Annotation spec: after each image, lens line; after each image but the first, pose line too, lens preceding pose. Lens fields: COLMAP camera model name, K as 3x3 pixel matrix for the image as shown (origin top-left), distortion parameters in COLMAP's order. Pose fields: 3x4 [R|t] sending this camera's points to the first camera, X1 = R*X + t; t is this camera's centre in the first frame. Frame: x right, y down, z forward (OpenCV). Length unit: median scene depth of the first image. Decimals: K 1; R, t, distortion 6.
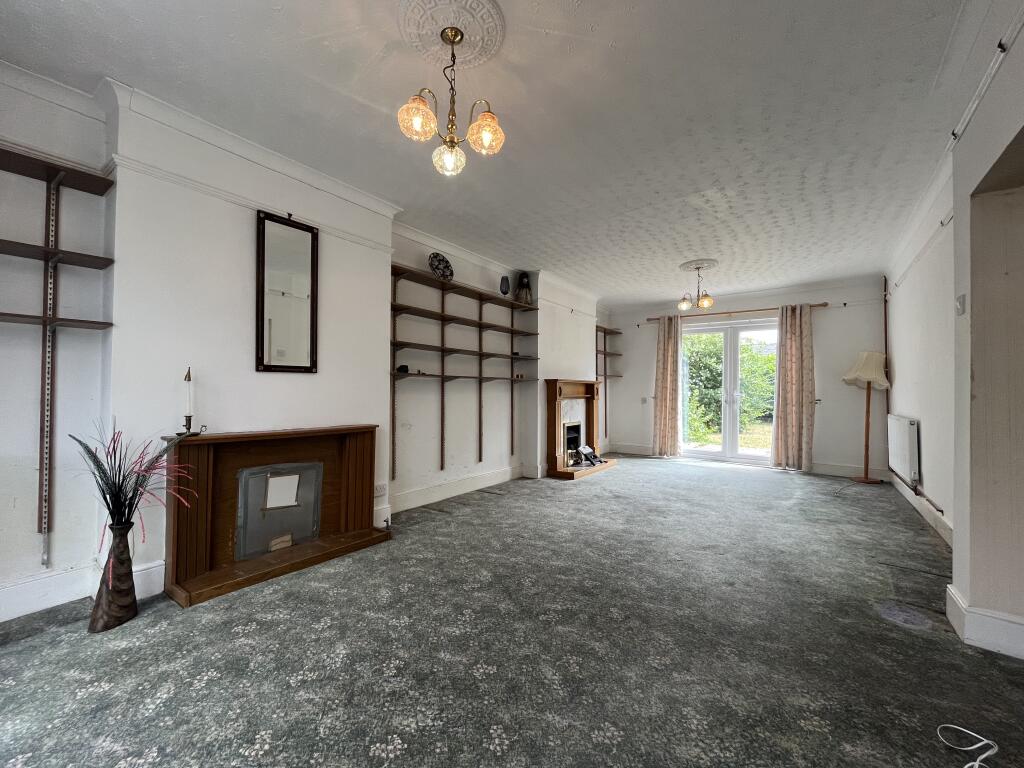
lens RADIAL K [[418.0, 0, 517.9], [0, 418.0, 383.8], [0, 0, 1]] dist [-0.001544, -0.000827]
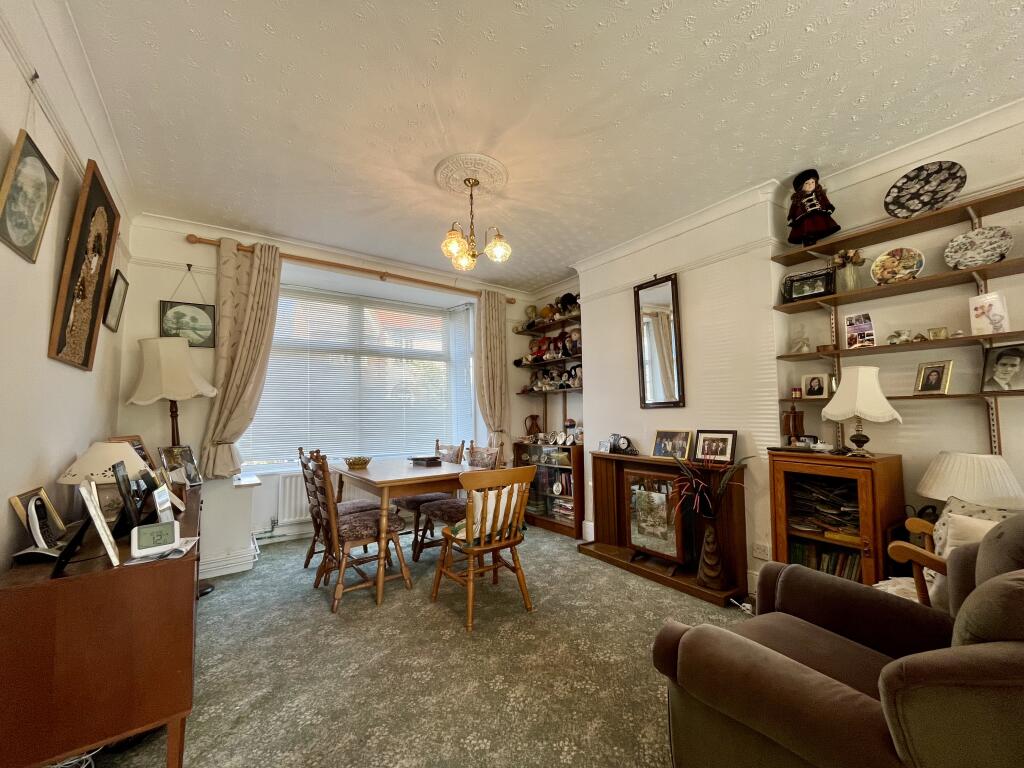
lens RADIAL K [[418.0, 0, 508.1], [0, 418.0, 387.2], [0, 0, 1]] dist [-0.001544, -0.000827]
pose [[-0.340199, -0.059113, -0.938493, 0.442010], [0.032963, 0.996659, -0.074726, -0.008125], [0.939775, -0.056358, -0.337114, 0.625769]]
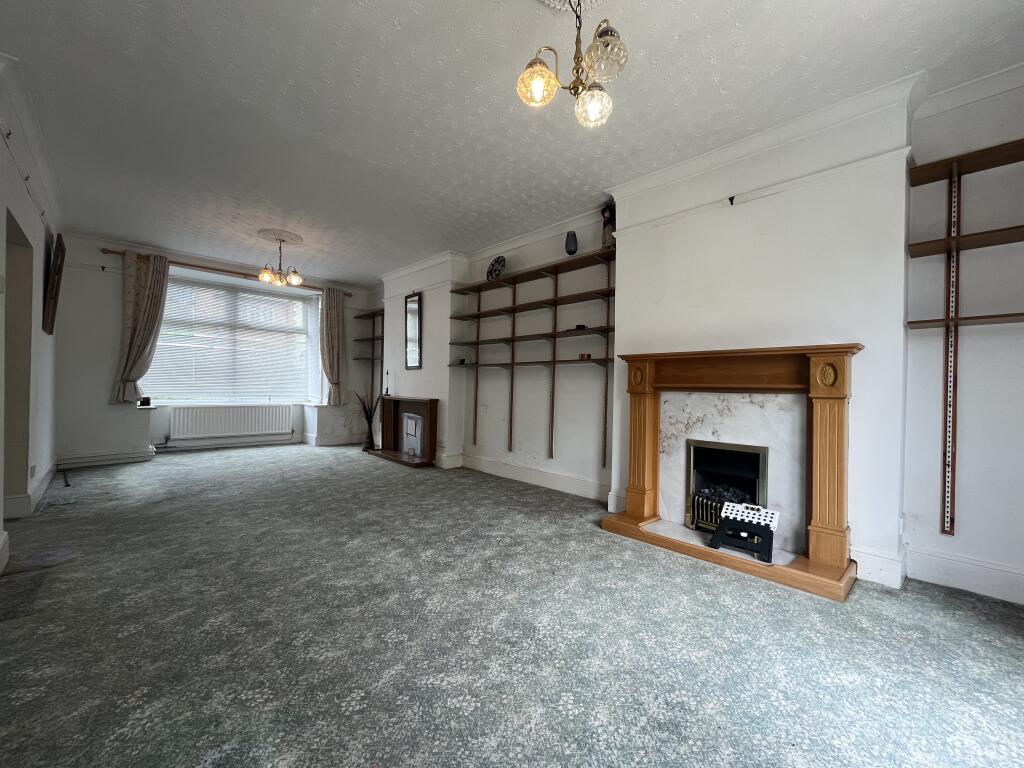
lens RADIAL K [[418.0, 0, 507.1], [0, 418.0, 376.2], [0, 0, 1]] dist [-0.001544, -0.000827]
pose [[-0.191032, -0.011966, -0.981511, 0.859776], [0.017133, 0.999733, -0.015523, 0.029453], [0.981434, -0.019782, -0.190776, 1.157695]]
